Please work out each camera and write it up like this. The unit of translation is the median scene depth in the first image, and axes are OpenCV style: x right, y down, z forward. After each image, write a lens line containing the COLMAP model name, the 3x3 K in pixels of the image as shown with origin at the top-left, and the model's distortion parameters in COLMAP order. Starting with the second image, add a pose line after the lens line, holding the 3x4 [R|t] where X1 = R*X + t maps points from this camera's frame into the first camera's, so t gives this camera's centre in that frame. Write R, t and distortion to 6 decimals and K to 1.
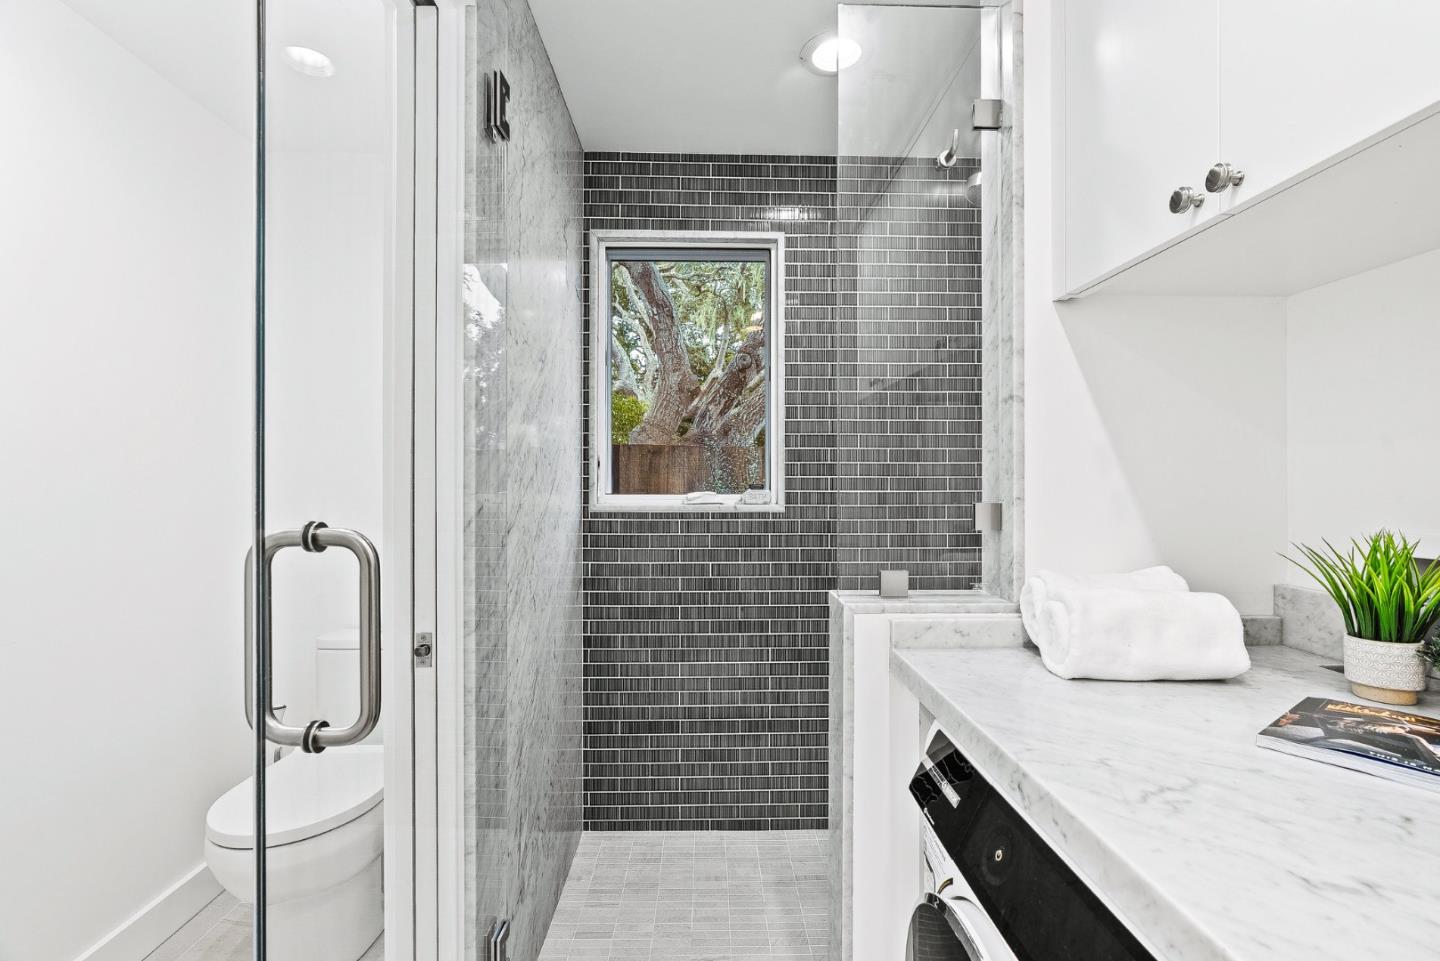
lens RADIAL K [[670.4, 0, 718.1], [0, 670.4, 477.5], [0, 0, 1]] dist [-0.005040, 0.000382]
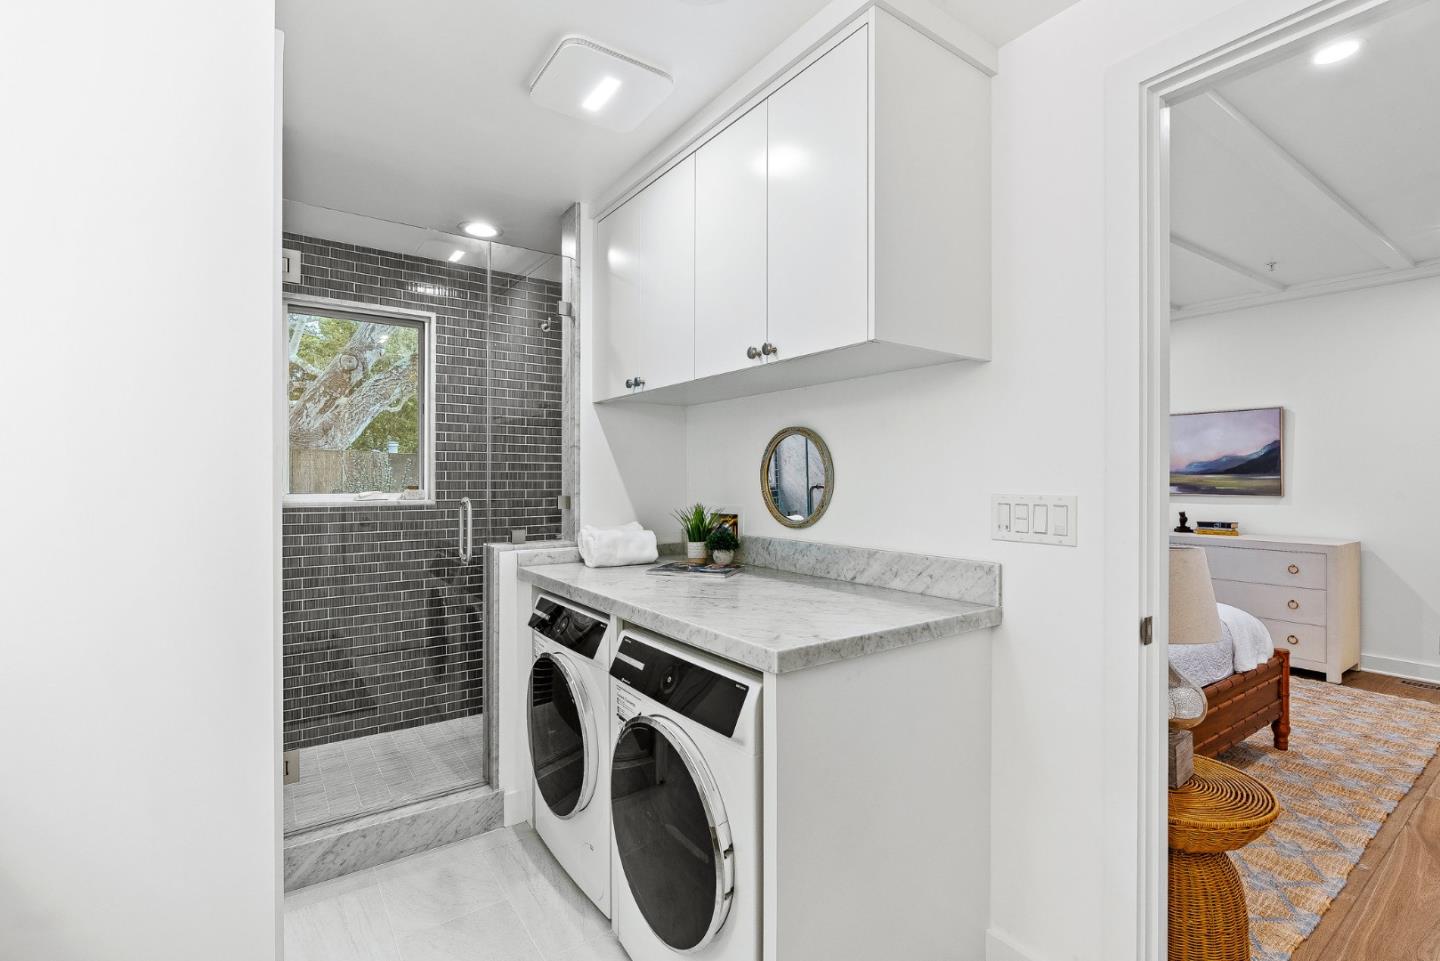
lens RADIAL K [[670.4, 0, 718.1], [0, 670.4, 477.5], [0, 0, 1]] dist [-0.005040, 0.000382]
pose [[0.833231, 0.000725, 0.552925, -0.195062], [-0.003621, 0.999985, 0.004146, -0.016240], [-0.552913, -0.005456, 0.833221, -0.558757]]
